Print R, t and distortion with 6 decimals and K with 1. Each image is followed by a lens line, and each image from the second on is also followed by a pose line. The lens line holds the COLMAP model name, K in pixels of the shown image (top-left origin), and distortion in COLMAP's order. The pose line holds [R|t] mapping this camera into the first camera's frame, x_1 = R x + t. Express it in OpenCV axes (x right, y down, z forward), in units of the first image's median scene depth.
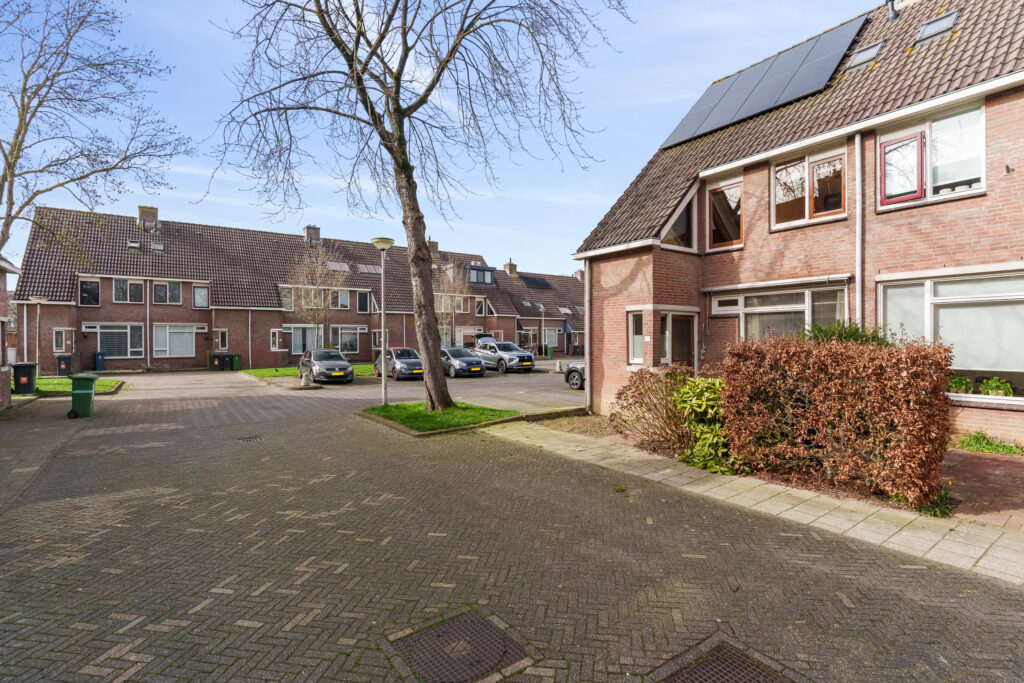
lens RADIAL K [[497.2, 0, 513.5], [0, 497.2, 331.9], [0, 0, 1]] dist [-0.002985, -0.000774]
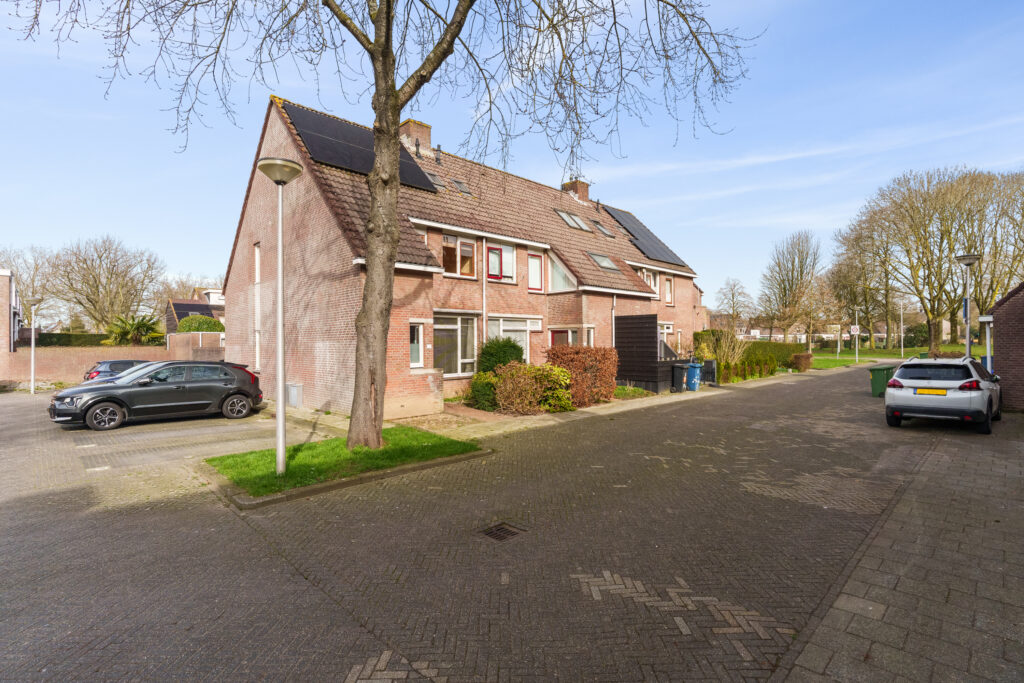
lens RADIAL K [[497.2, 0, 513.5], [0, 497.2, 331.9], [0, 0, 1]] dist [-0.002985, -0.000774]
pose [[-0.167583, 0.027414, 0.985477, -1.004268], [-0.005086, 0.999576, -0.028671, 0.012088], [-0.985845, -0.009817, -0.167373, 1.015345]]
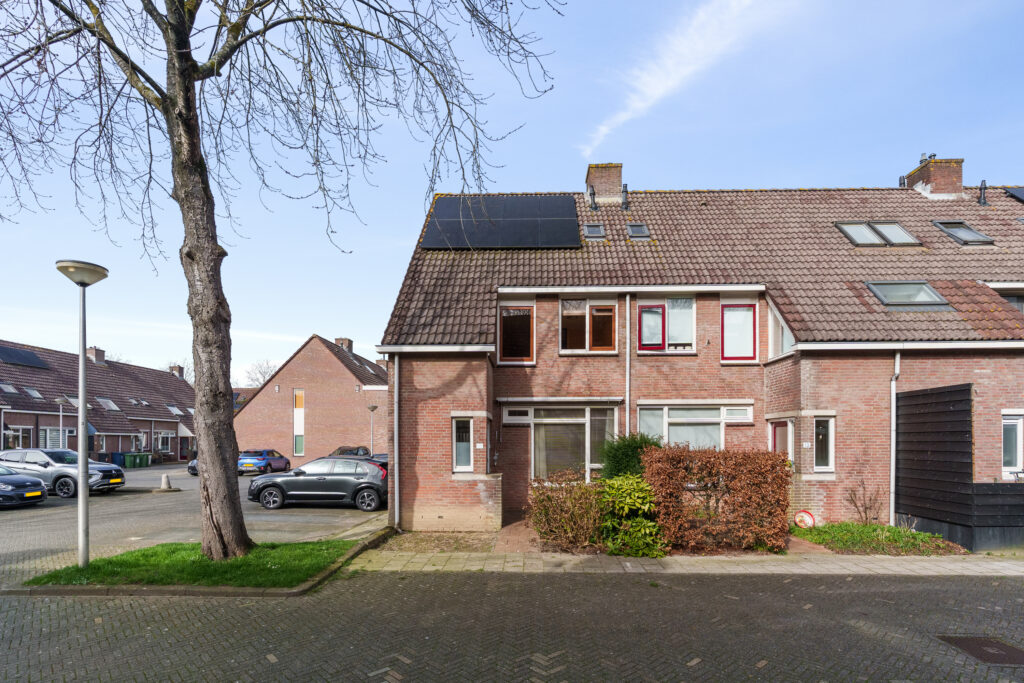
lens RADIAL K [[521.9, 0, 531.2], [0, 521.9, 436.8], [0, 0, 1]] dist [-0.004381, -0.000367]
pose [[0.600619, 0.012376, 0.799440, -0.500111], [-0.013282, 0.999897, -0.005500, 0.000134], [-0.799425, -0.007315, 0.600721, 0.299746]]
